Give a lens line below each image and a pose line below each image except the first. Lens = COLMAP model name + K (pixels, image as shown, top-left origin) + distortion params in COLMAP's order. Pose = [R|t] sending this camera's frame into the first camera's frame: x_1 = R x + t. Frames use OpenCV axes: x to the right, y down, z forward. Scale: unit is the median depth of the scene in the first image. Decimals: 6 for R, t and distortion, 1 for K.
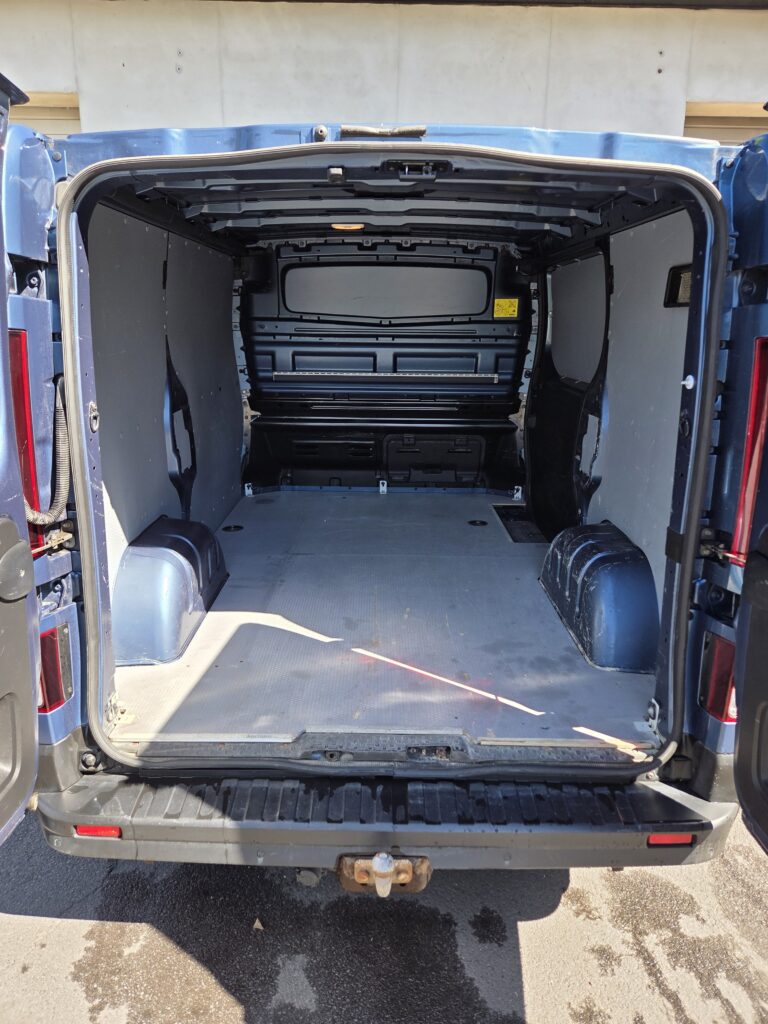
lens RADIAL K [[682.2, 0, 376.2], [0, 682.2, 502.8], [0, 0, 1]] dist [0.071895, -0.058486]
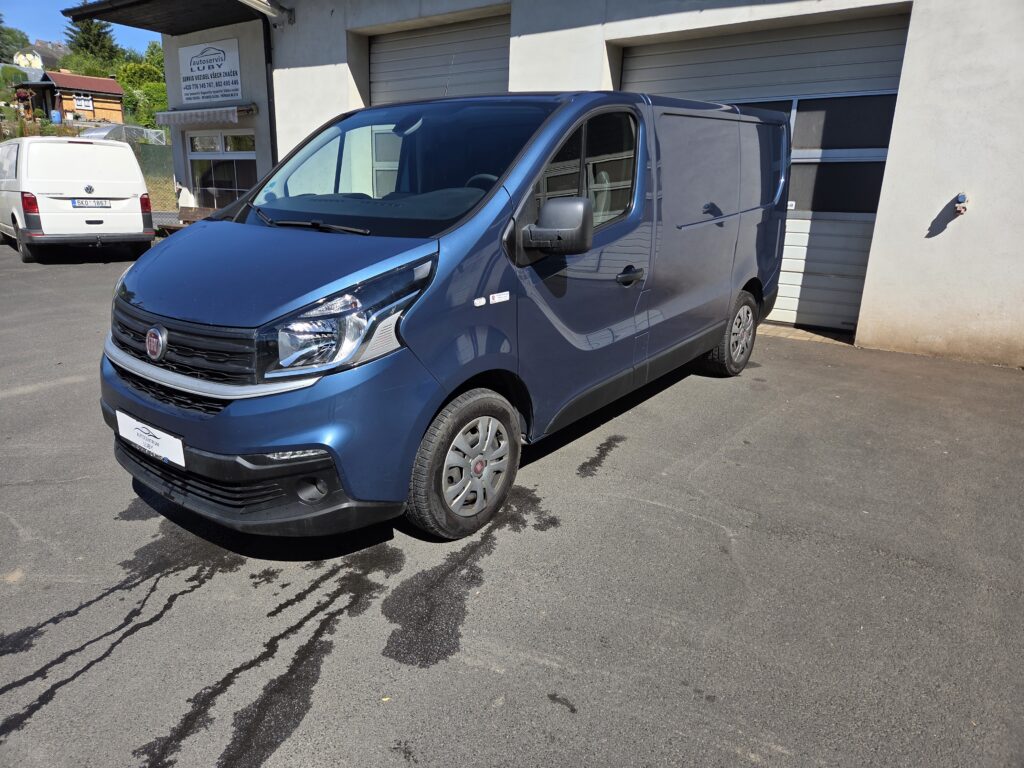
lens RADIAL K [[682.2, 0, 510.0], [0, 682.2, 377.7], [0, 0, 1]] dist [0.071895, -0.058486]
pose [[0.784601, 0.173122, -0.595340, 1.536324], [-0.166116, 0.983816, 0.067164, 0.051959], [0.597333, 0.046198, 0.800662, -0.017295]]
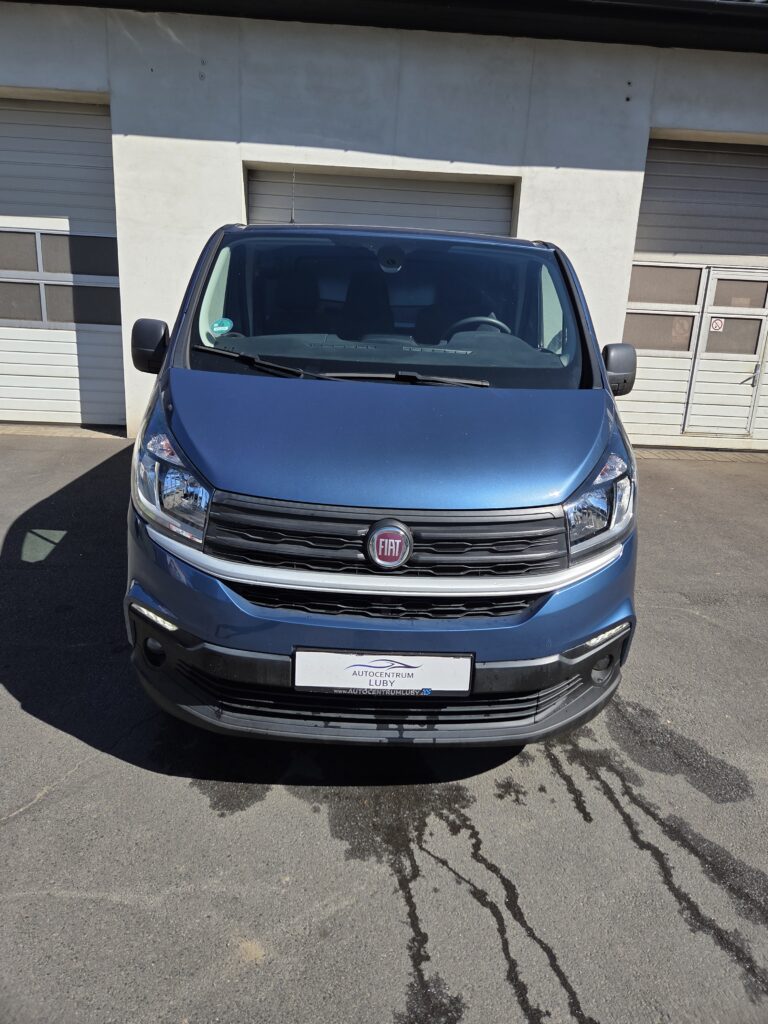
lens RADIAL K [[682.2, 0, 383.9], [0, 682.2, 491.4], [0, 0, 1]] dist [0.071895, -0.058486]
pose [[0.999023, 0.031748, 0.030753, -0.017821], [-0.031653, 0.999493, -0.003578, 0.121279], [-0.030851, 0.002601, 0.999521, -0.402876]]
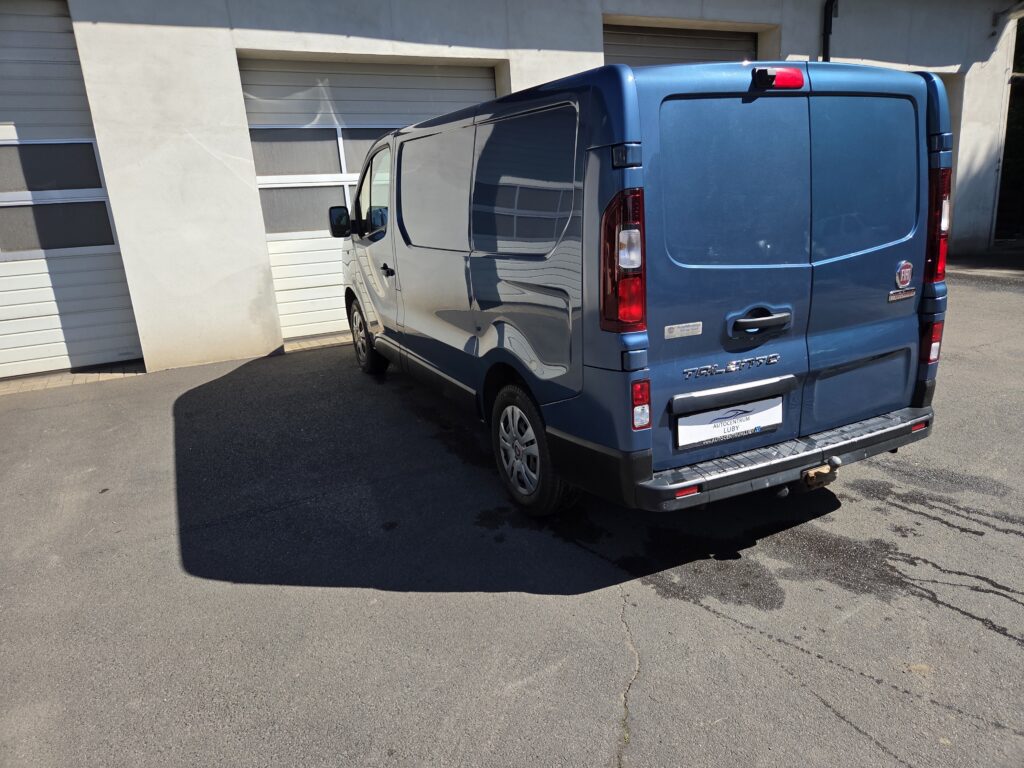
lens RADIAL K [[682.2, 0, 505.9], [0, 682.2, 384.6], [0, 0, 1]] dist [0.071895, -0.058486]
pose [[0.893934, -0.176315, 0.412063, -1.260362], [0.174081, 0.983779, 0.043290, 0.068320], [-0.413012, 0.033034, 0.910126, -0.280028]]
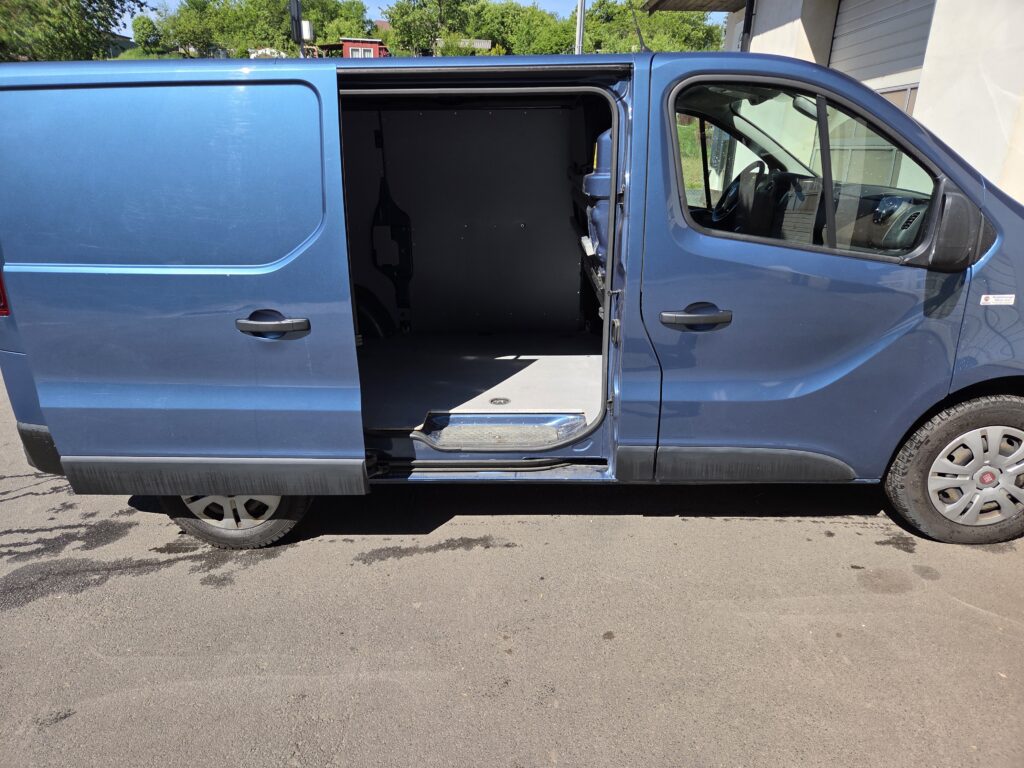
lens RADIAL K [[682.2, 0, 505.7], [0, 682.2, 396.2], [0, 0, 1]] dist [0.071895, -0.058486]
pose [[-0.019687, 0.329079, -0.944097, 1.961698], [-0.255250, 0.911334, 0.322982, -0.529509], [0.966675, 0.247340, 0.066056, 1.873100]]
